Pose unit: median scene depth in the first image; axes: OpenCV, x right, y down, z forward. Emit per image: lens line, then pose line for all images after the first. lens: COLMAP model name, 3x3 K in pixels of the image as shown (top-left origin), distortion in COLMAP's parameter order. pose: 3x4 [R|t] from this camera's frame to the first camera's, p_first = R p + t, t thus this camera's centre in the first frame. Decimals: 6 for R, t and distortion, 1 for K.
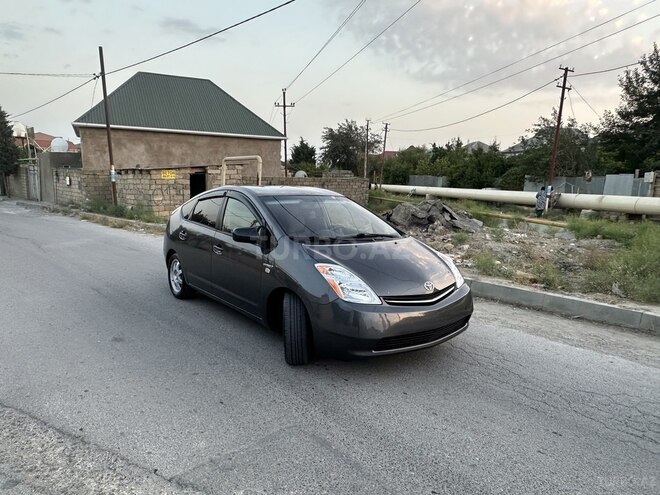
lens RADIAL K [[434.9, 0, 324.5], [0, 434.9, 252.6], [0, 0, 1]] dist [-0.006151, -0.001462]
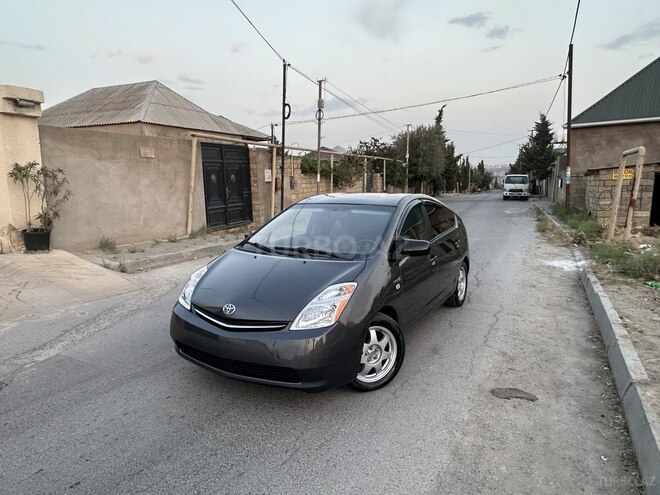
lens RADIAL K [[434.9, 0, 324.5], [0, 434.9, 252.6], [0, 0, 1]] dist [-0.006151, -0.001462]
pose [[0.378169, 0.122041, -0.917657, 0.200836], [-0.124026, 0.989015, 0.080419, -0.023986], [0.917391, 0.083401, 0.389151, 0.148203]]
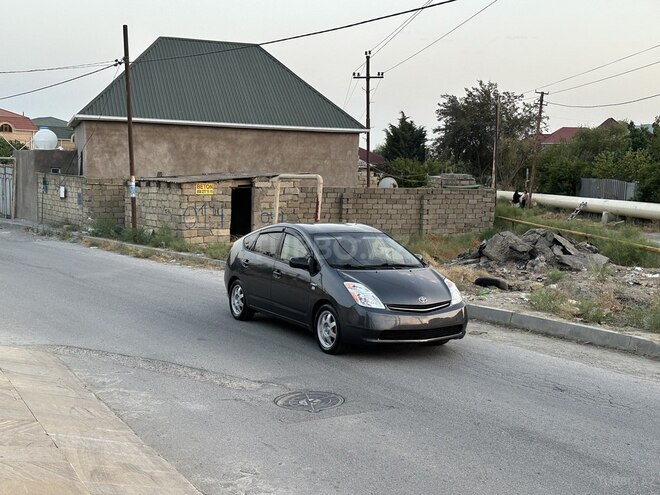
lens RADIAL K [[779.5, 0, 330.0], [0, 779.5, 247.5], [0, 0, 1]] dist [0.093917, -0.016388]
pose [[0.988877, 0.015275, -0.147952, 0.056868], [-0.026956, 0.996645, -0.077276, 0.020231], [0.146275, 0.080405, 0.985971, -0.286831]]
